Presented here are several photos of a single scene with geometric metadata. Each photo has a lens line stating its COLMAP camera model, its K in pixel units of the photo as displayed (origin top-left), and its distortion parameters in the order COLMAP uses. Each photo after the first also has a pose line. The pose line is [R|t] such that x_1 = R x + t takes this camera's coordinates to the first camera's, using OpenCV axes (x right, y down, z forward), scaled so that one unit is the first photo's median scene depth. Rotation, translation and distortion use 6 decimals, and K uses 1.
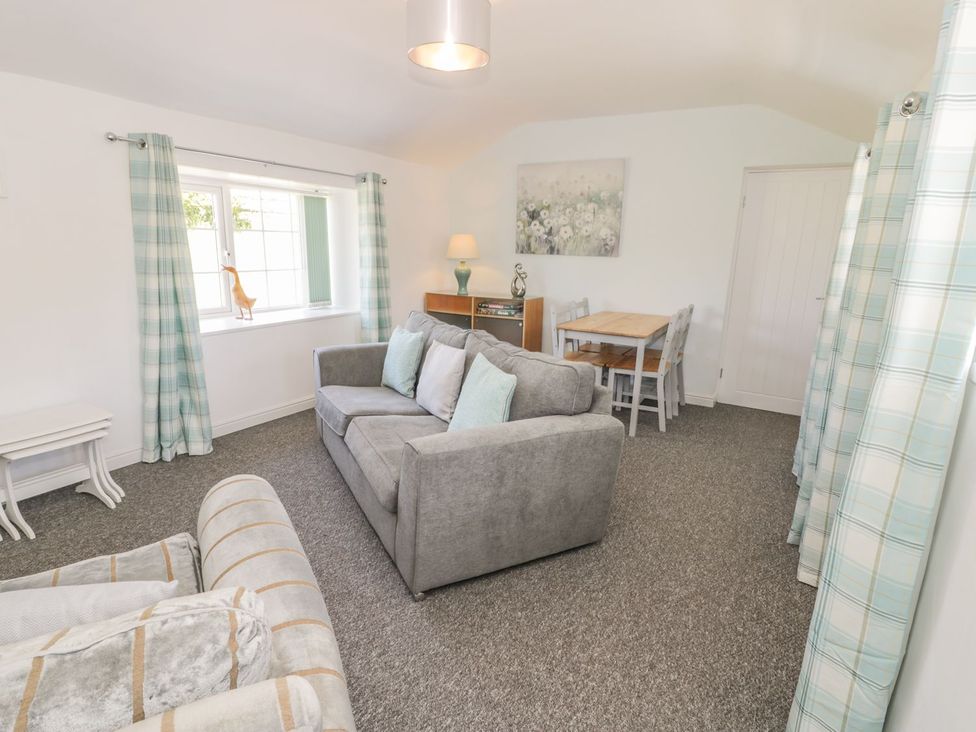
lens RADIAL K [[505.9, 0, 486.8], [0, 505.9, 363.6], [0, 0, 1]] dist [0.001428, -0.015010]
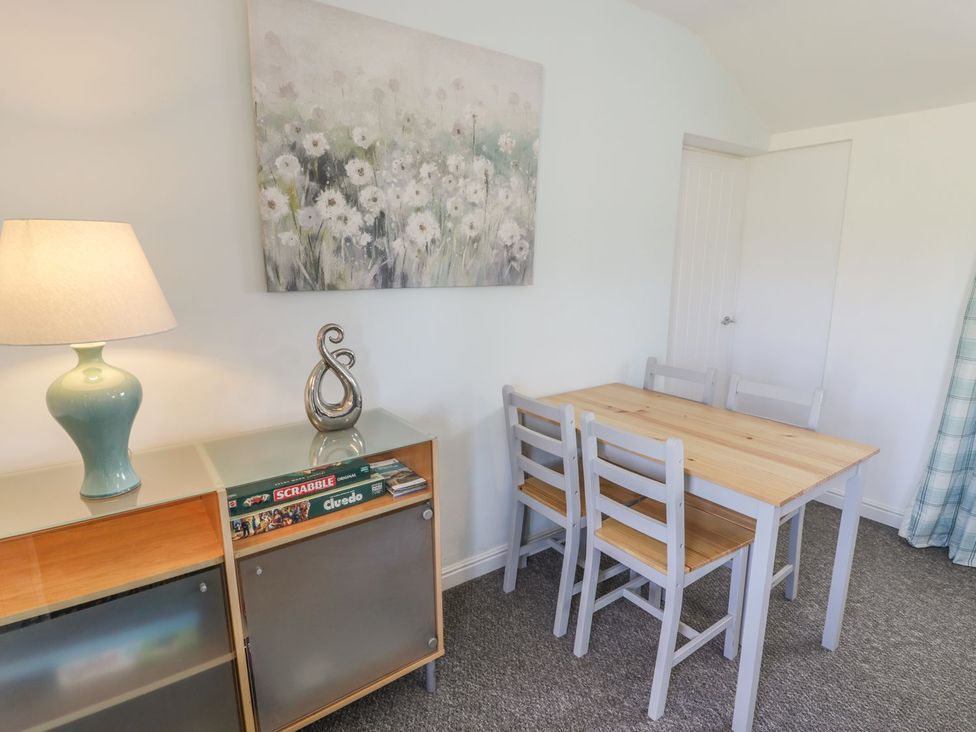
lens RADIAL K [[505.9, 0, 486.8], [0, 505.9, 363.6], [0, 0, 1]] dist [0.001428, -0.015010]
pose [[0.432383, -0.198785, 0.879505, -0.171337], [0.218660, 0.969398, 0.111605, -0.192465], [-0.874776, 0.144057, 0.462618, 0.794442]]
